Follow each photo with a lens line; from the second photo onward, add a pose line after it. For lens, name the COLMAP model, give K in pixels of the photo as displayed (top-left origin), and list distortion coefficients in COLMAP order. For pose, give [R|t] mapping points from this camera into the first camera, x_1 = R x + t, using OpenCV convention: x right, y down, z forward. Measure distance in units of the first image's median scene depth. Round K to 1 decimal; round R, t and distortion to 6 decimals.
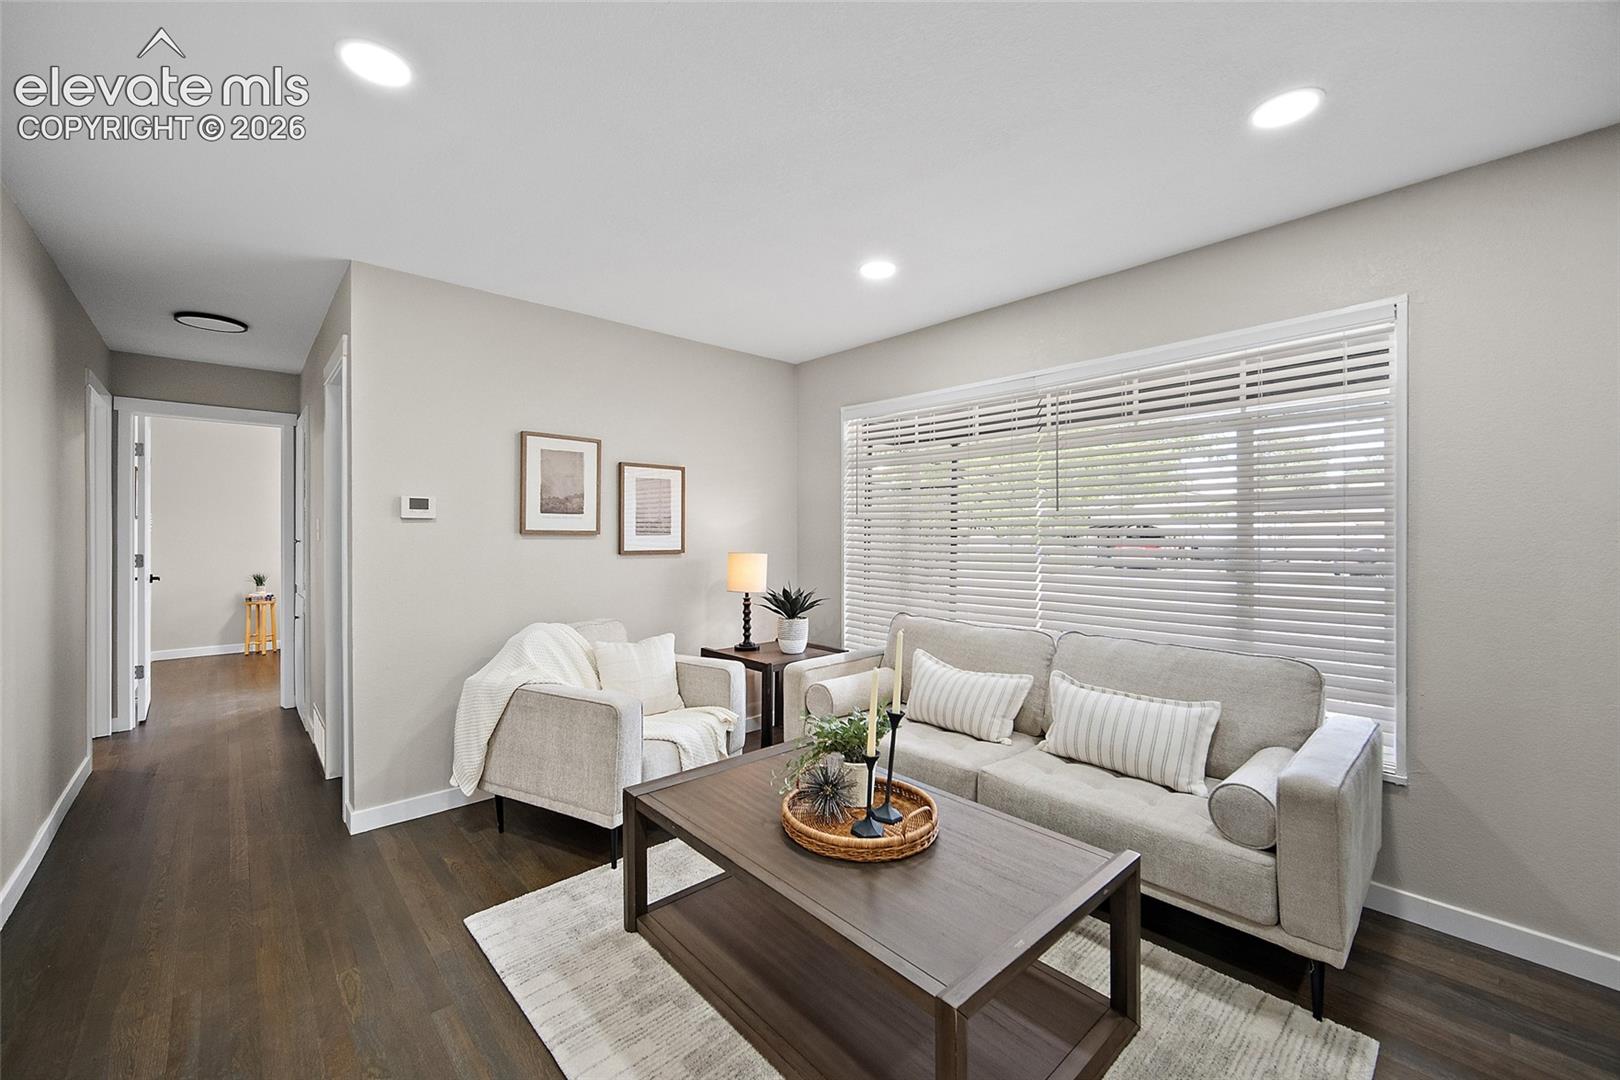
lens RADIAL K [[634.7, 0, 773.2], [0, 634.7, 534.1], [0, 0, 1]] dist [0.011066, -0.000075]
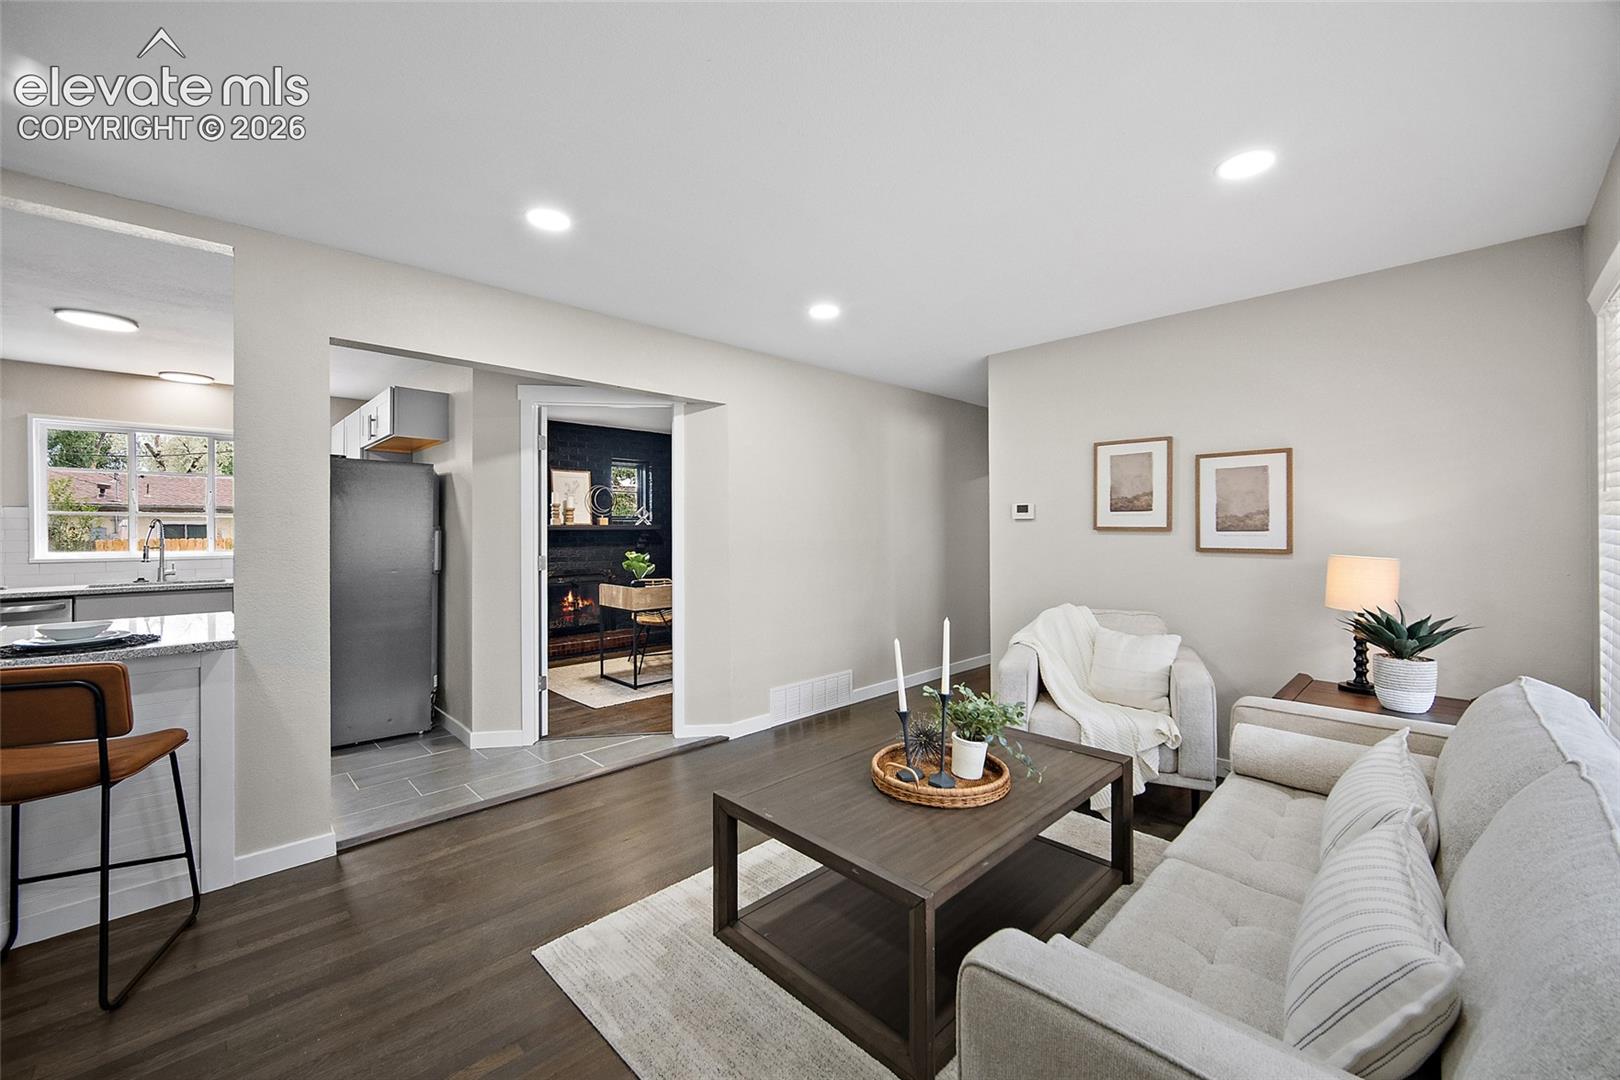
lens RADIAL K [[634.7, 0, 808.5], [0, 634.7, 537.8], [0, 0, 1]] dist [0.011066, -0.000075]
pose [[0.060795, 0.002556, -0.998147, 0.690899], [-0.012851, 0.999916, 0.001778, 0.017154], [0.998068, 0.012719, 0.060822, 0.365780]]
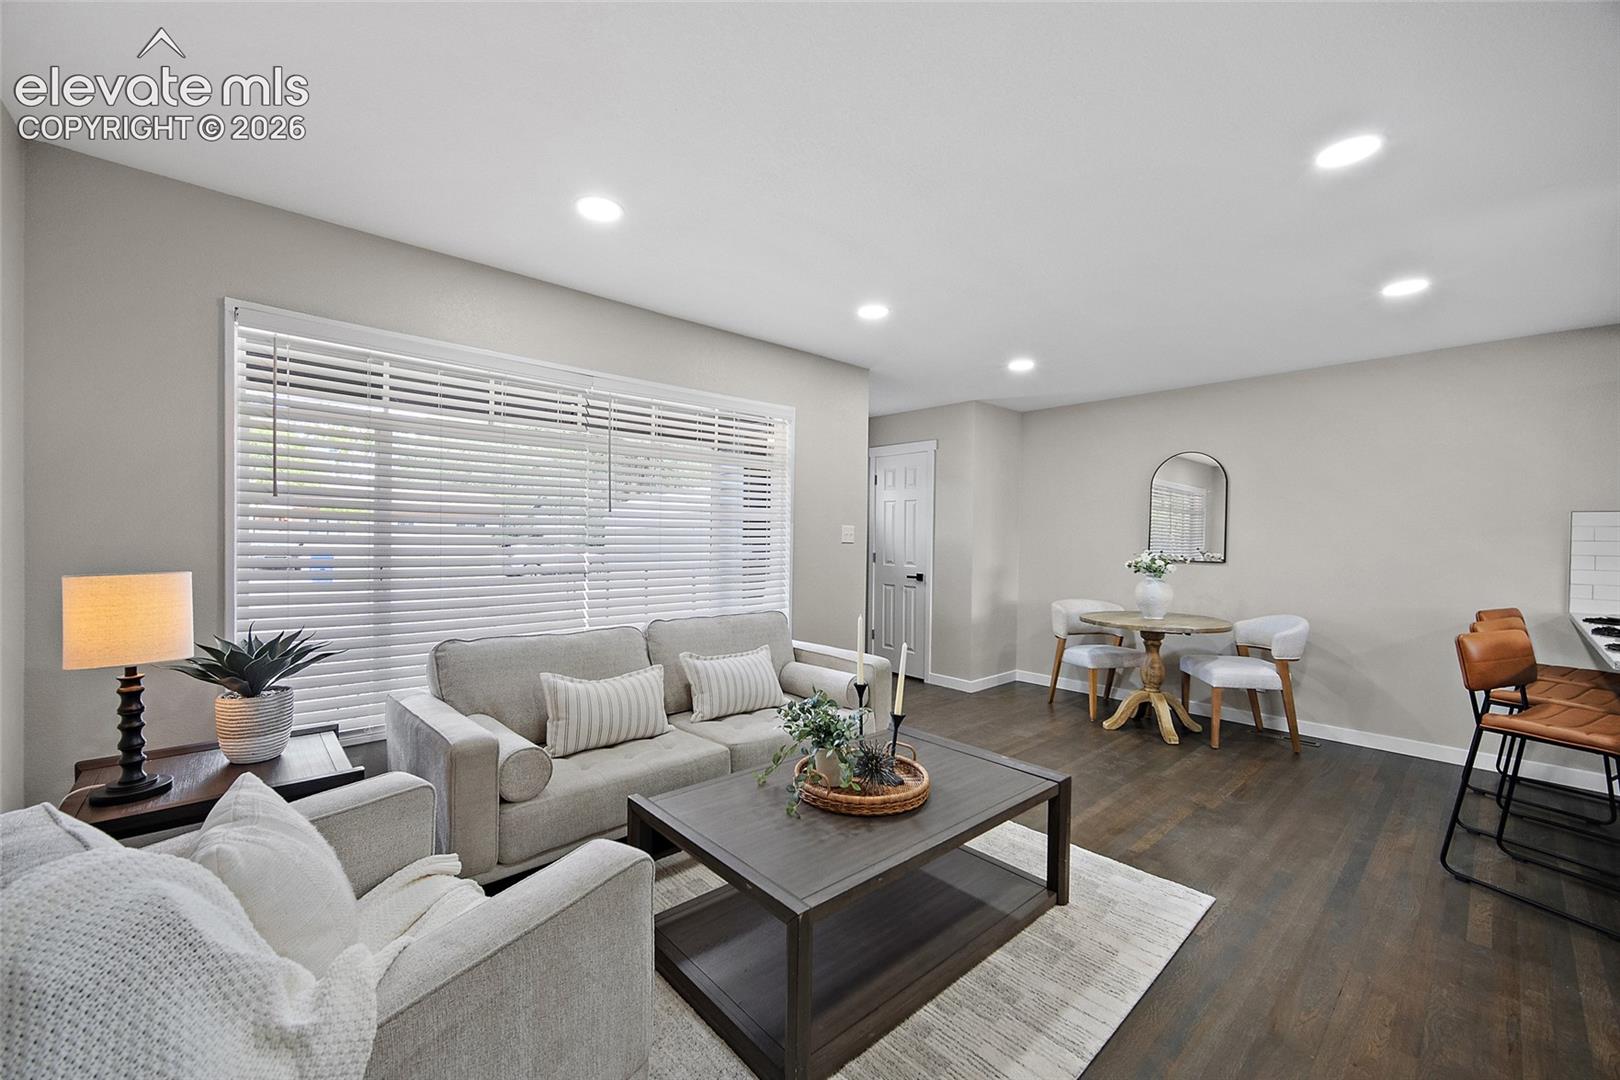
lens RADIAL K [[634.7, 0, 815.3], [0, 634.7, 546.8], [0, 0, 1]] dist [0.011066, -0.000075]
pose [[-0.024880, -0.017246, 0.999542, -0.528972], [-0.007680, 0.999825, 0.017059, 0.001007], [-0.999661, -0.007252, -0.025008, 0.589451]]
